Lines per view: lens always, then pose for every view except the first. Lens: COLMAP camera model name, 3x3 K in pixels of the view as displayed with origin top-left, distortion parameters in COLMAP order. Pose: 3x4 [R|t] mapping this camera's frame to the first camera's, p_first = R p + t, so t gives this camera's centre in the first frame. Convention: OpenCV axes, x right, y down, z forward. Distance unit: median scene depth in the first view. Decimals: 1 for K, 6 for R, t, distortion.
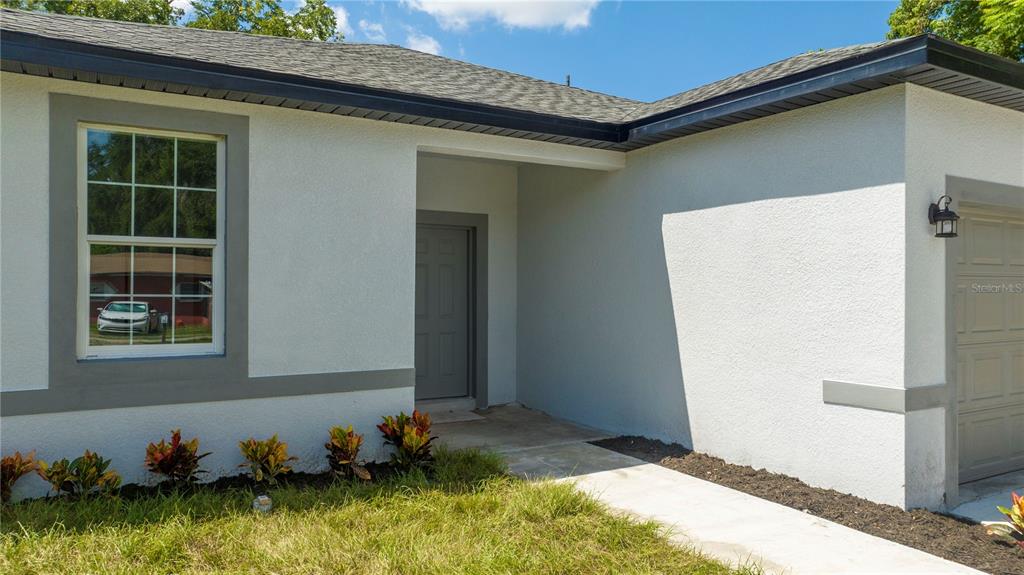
lens RADIAL K [[720.9, 0, 514.4], [0, 720.9, 288.3], [0, 0, 1]] dist [-0.022977, 0.001692]
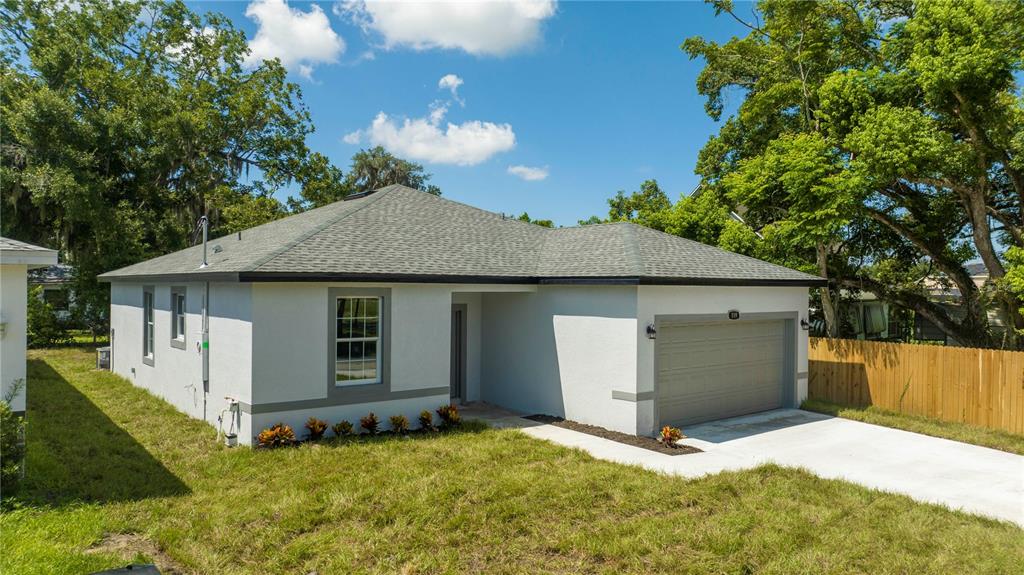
lens RADIAL K [[720.9, 0, 514.4], [0, 720.9, 288.3], [0, 0, 1]] dist [-0.022977, 0.001692]
pose [[0.990926, 0.005477, 0.134295, -0.283148], [-0.006113, 0.999972, 0.004322, -0.253524], [-0.134268, -0.005104, 0.990932, -1.568019]]
